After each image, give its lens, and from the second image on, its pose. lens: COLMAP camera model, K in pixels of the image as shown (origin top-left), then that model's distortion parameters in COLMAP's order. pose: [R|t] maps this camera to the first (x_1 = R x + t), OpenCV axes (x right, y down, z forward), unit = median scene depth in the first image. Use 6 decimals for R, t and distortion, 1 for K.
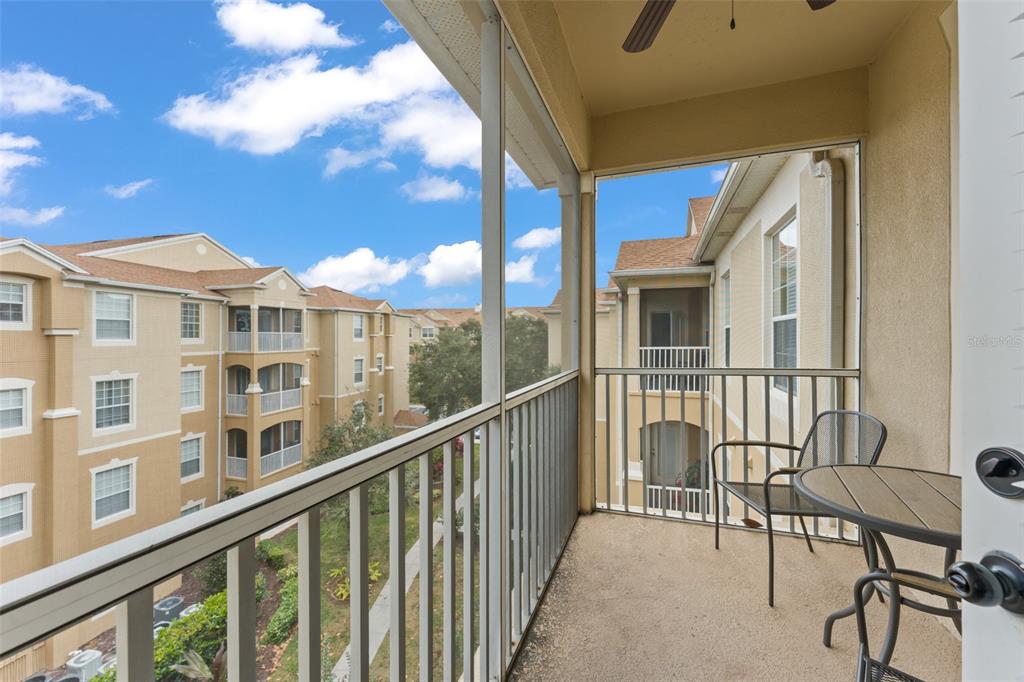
lens RADIAL K [[407.0, 0, 505.7], [0, 407.0, 332.7], [0, 0, 1]] dist [-0.001425, -0.000212]
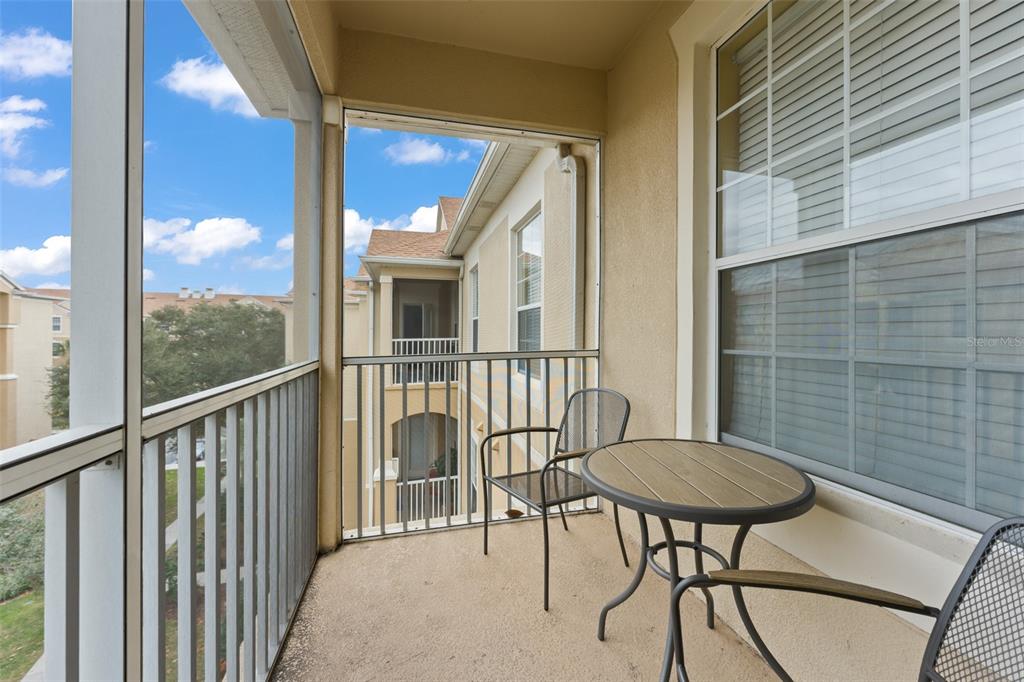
lens RADIAL K [[407.0, 0, 505.7], [0, 407.0, 332.7], [0, 0, 1]] dist [-0.001425, -0.000212]
pose [[0.827213, 0.003057, 0.561880, 0.044404], [-0.009273, 0.999923, 0.008211, 0.032193], [-0.561812, -0.012003, 0.827178, 0.200592]]
